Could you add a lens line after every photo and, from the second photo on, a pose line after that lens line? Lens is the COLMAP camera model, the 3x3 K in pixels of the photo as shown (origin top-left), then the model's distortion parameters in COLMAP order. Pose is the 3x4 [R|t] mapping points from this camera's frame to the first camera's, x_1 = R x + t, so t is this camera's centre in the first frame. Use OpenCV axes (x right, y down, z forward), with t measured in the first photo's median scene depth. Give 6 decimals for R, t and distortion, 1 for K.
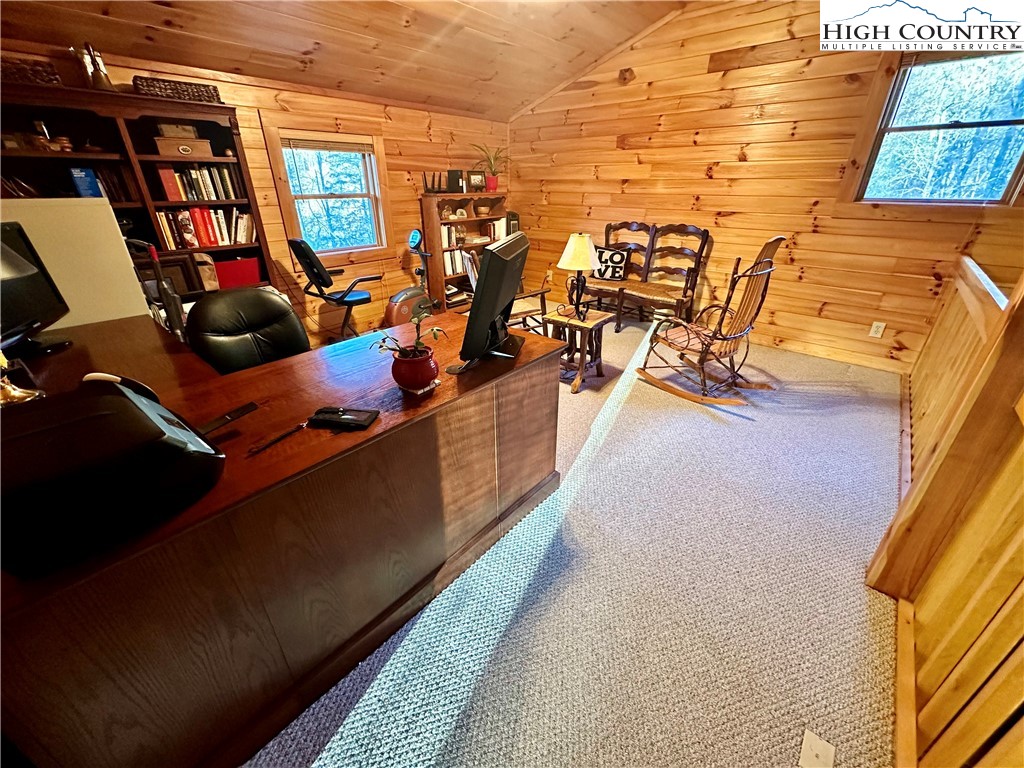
lens RADIAL K [[412.6, 0, 512.0], [0, 412.6, 384.0], [0, 0, 1]] dist [-0.001853, -0.000090]
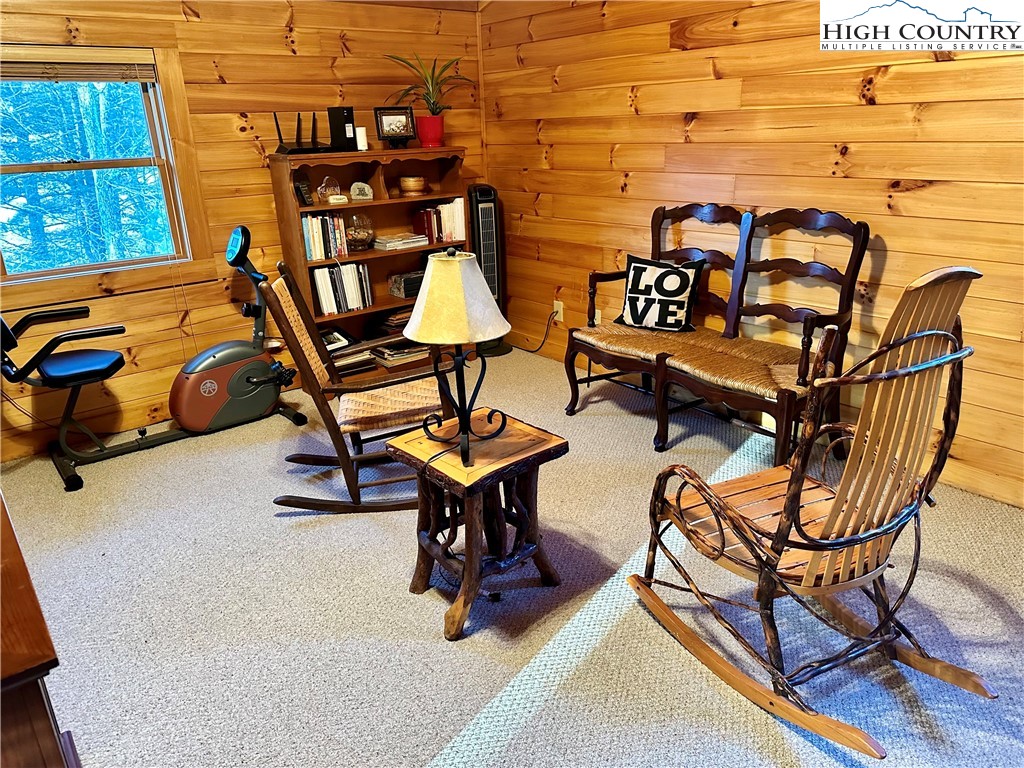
lens RADIAL K [[730.7, 0, 512.0], [0, 730.7, 384.0], [0, 0, 1]] dist [0.107234, -0.147362]
pose [[0.984478, 0.027531, -0.173336, 0.225221], [-0.046621, 0.993161, -0.107043, -0.101754], [0.169204, 0.113463, 0.979028, 0.198108]]
